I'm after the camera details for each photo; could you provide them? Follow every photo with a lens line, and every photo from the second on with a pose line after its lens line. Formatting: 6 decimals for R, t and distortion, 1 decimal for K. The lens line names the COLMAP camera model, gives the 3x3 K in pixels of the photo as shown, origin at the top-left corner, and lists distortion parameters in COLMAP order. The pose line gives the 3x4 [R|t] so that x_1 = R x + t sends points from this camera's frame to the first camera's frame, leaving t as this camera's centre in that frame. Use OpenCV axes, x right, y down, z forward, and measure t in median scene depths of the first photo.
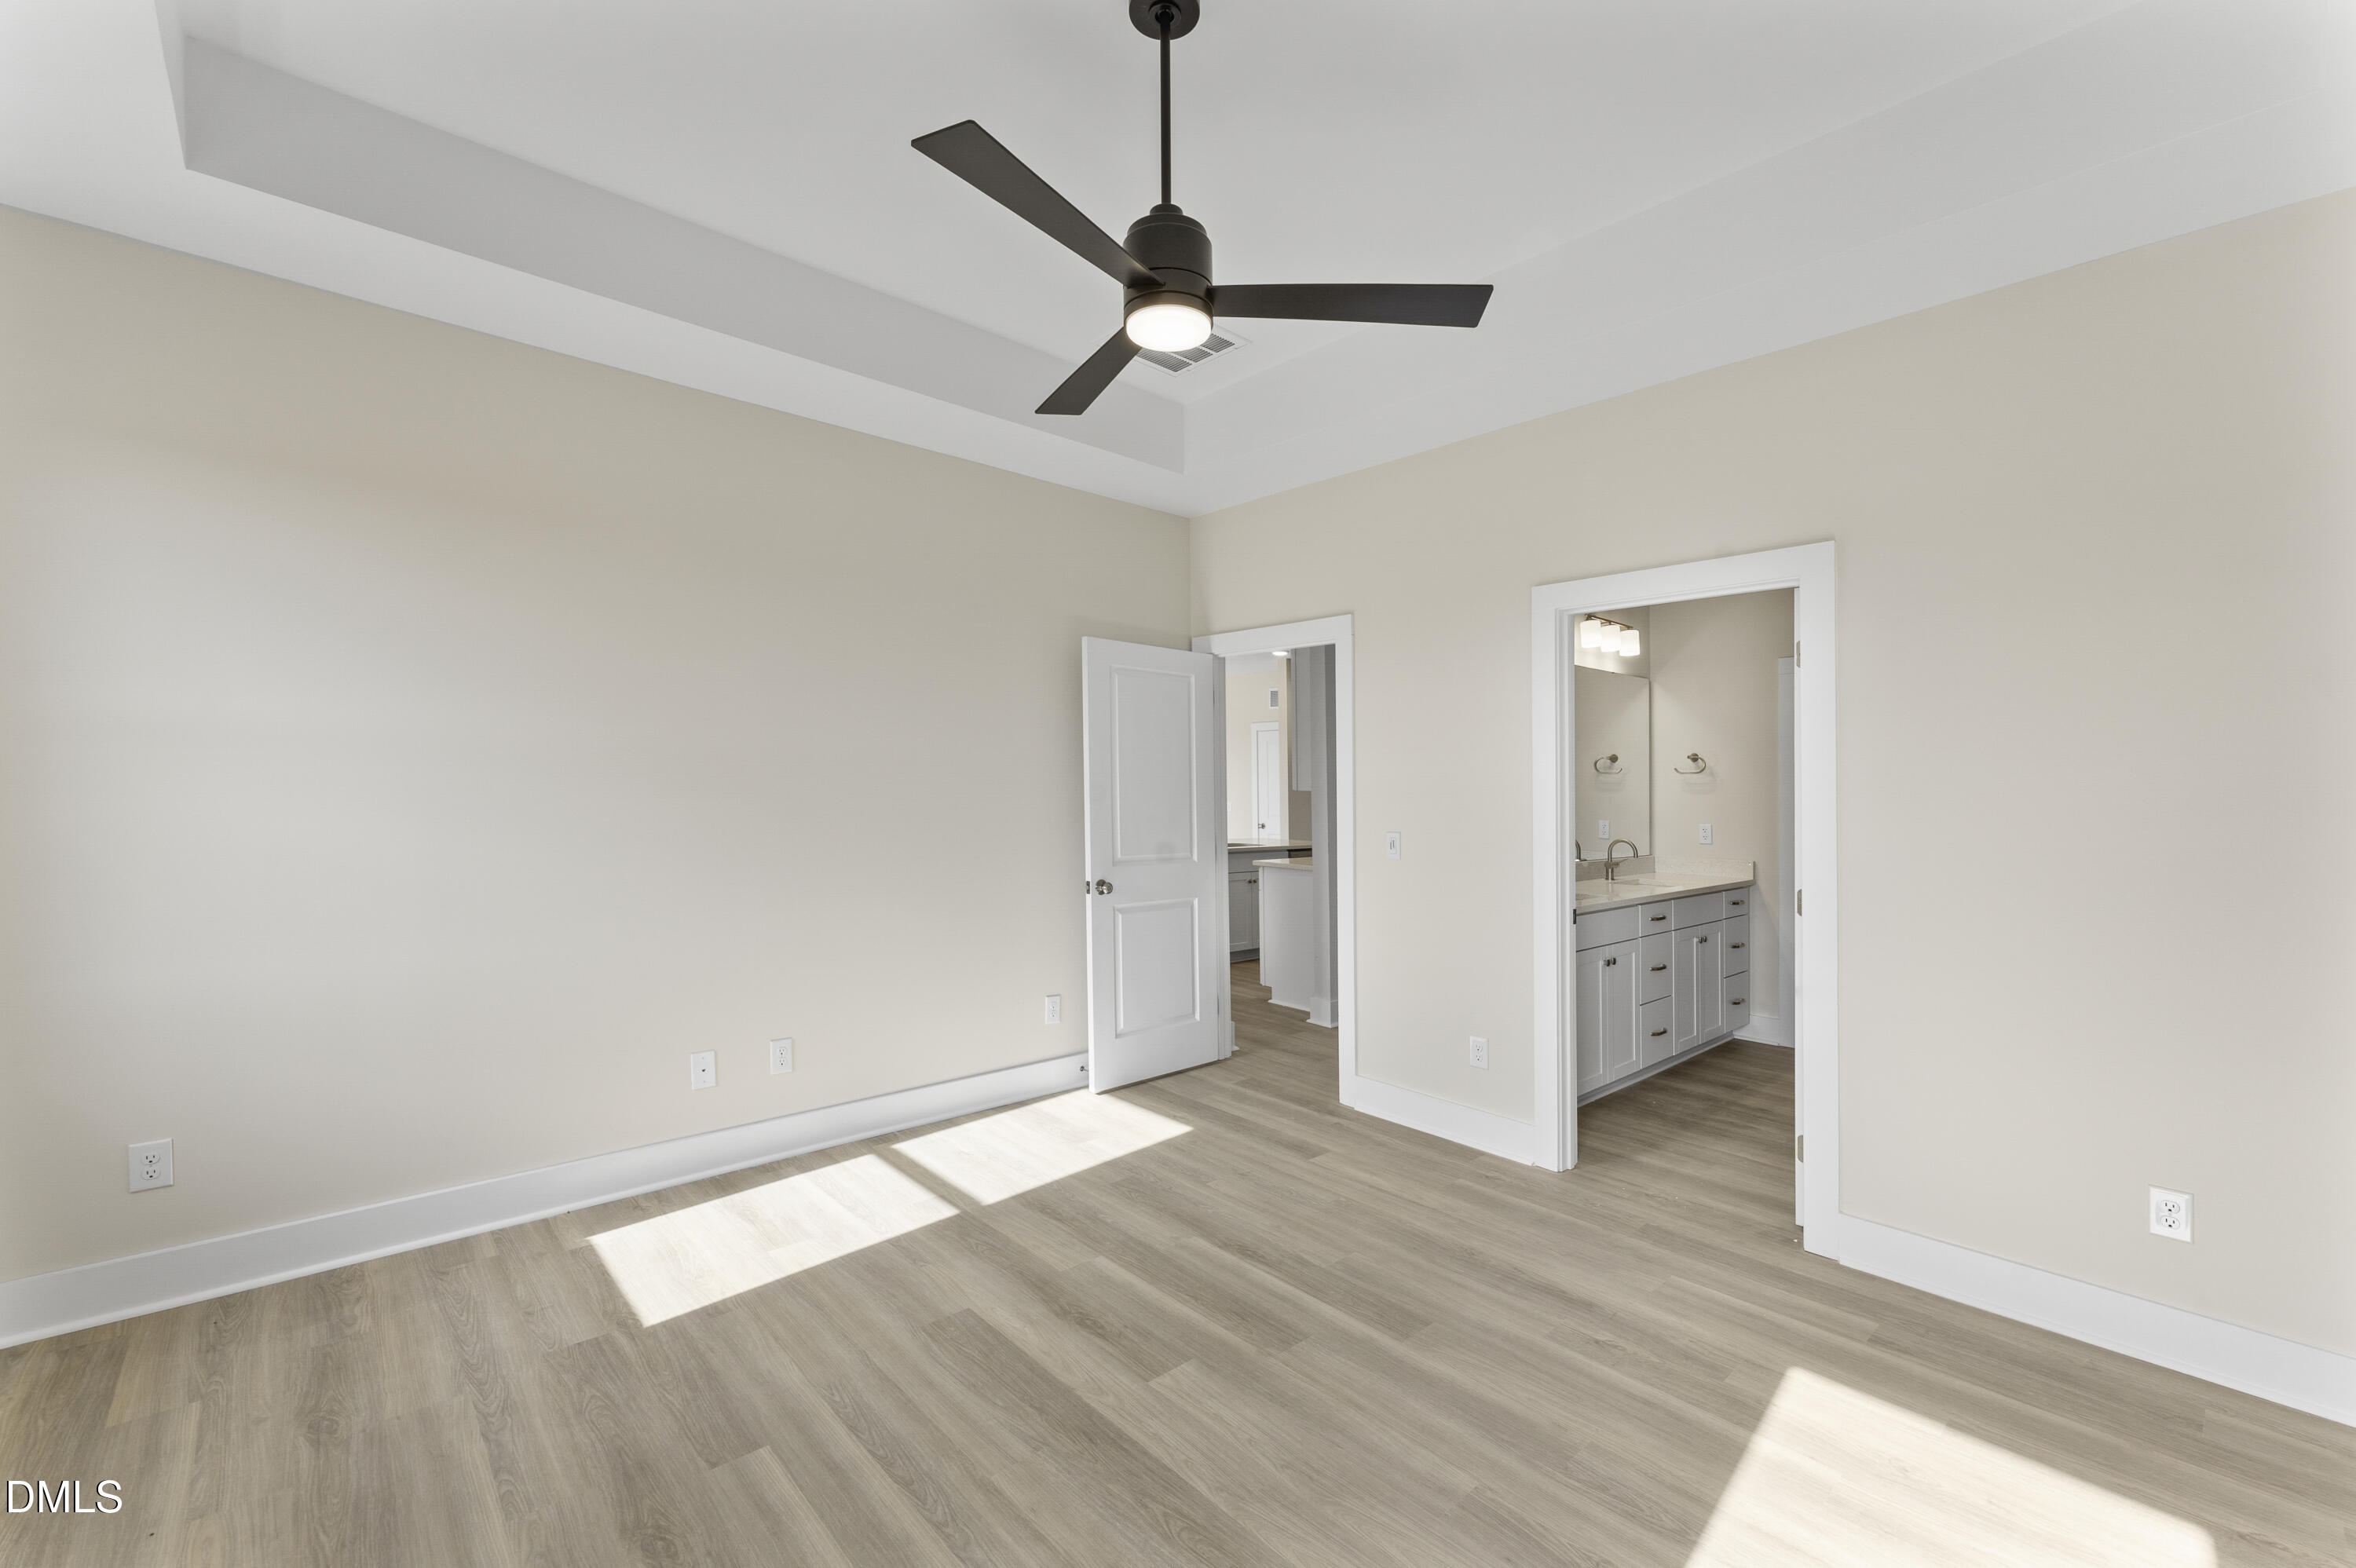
lens RADIAL K [[969.4, 0, 1185.4], [0, 969.4, 793.0], [0, 0, 1]] dist [0.000536, -0.000545]
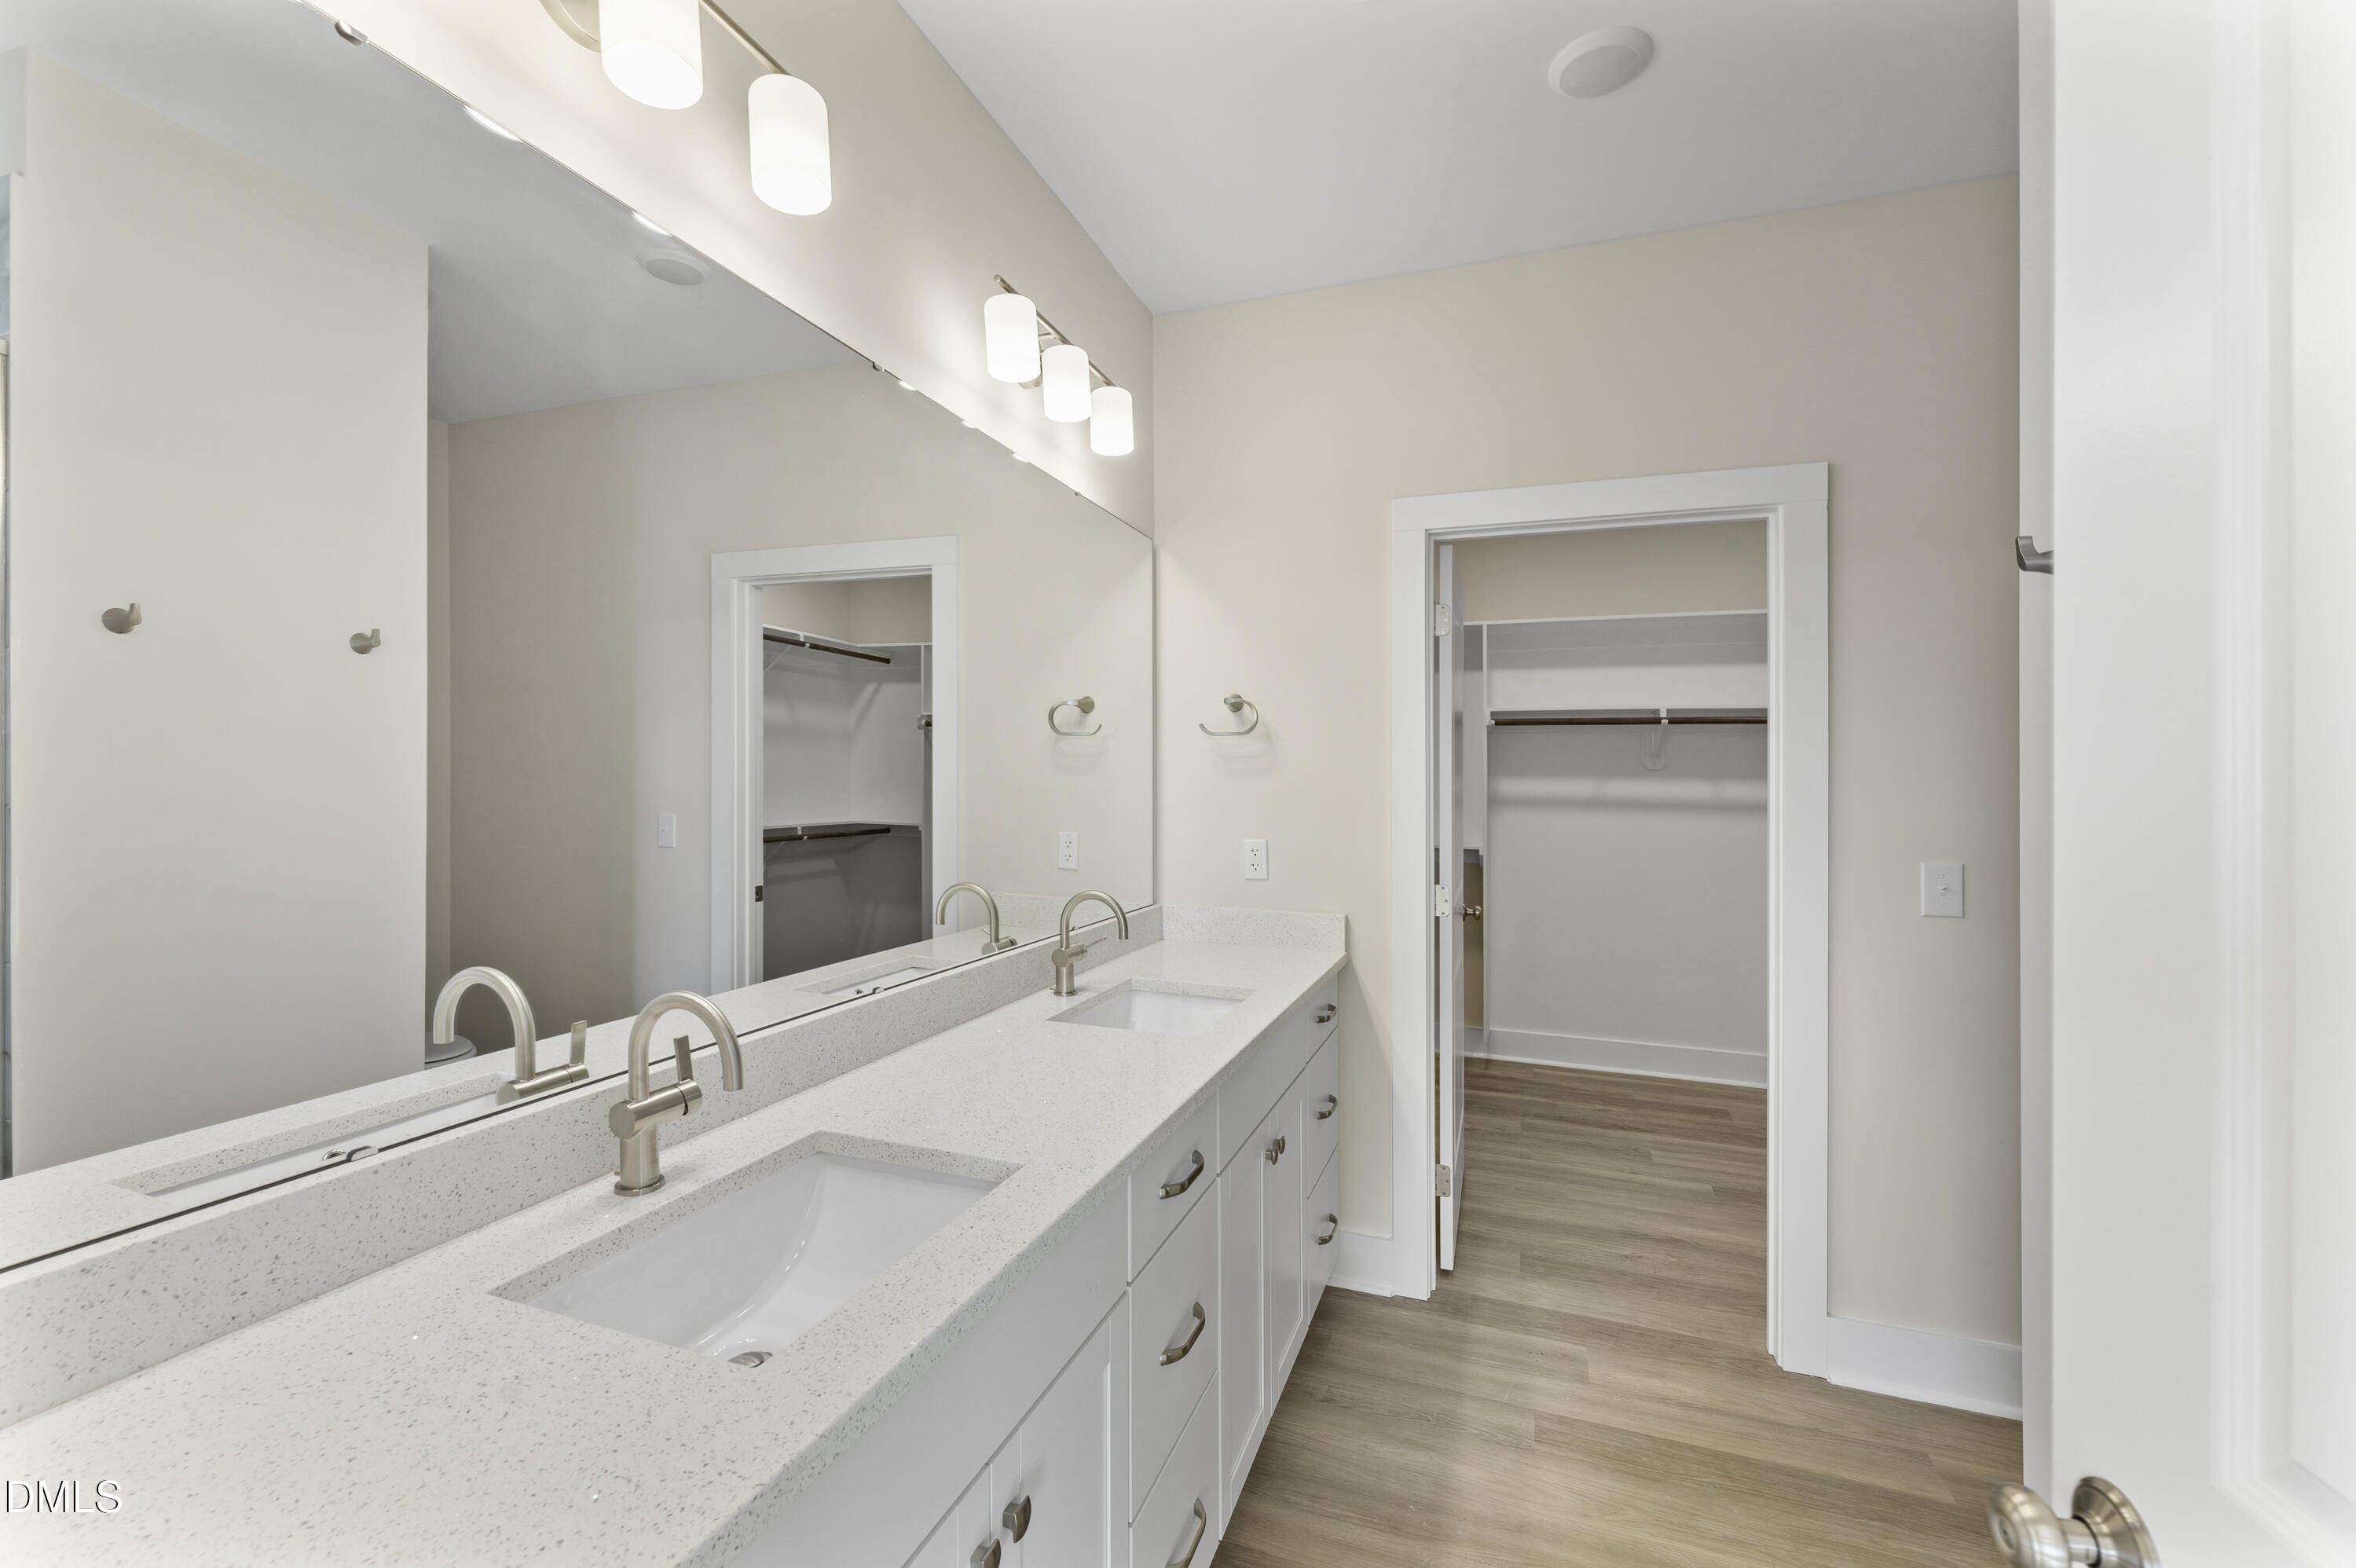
lens RADIAL K [[969.5, 0, 1178.8], [0, 969.5, 779.3], [0, 0, 1]] dist [0.000536, -0.000545]
pose [[0.886747, 0.003206, 0.462244, 0.274672], [-0.005026, 0.999984, 0.002706, 0.000537], [-0.462228, -0.004723, 0.886749, 0.581543]]
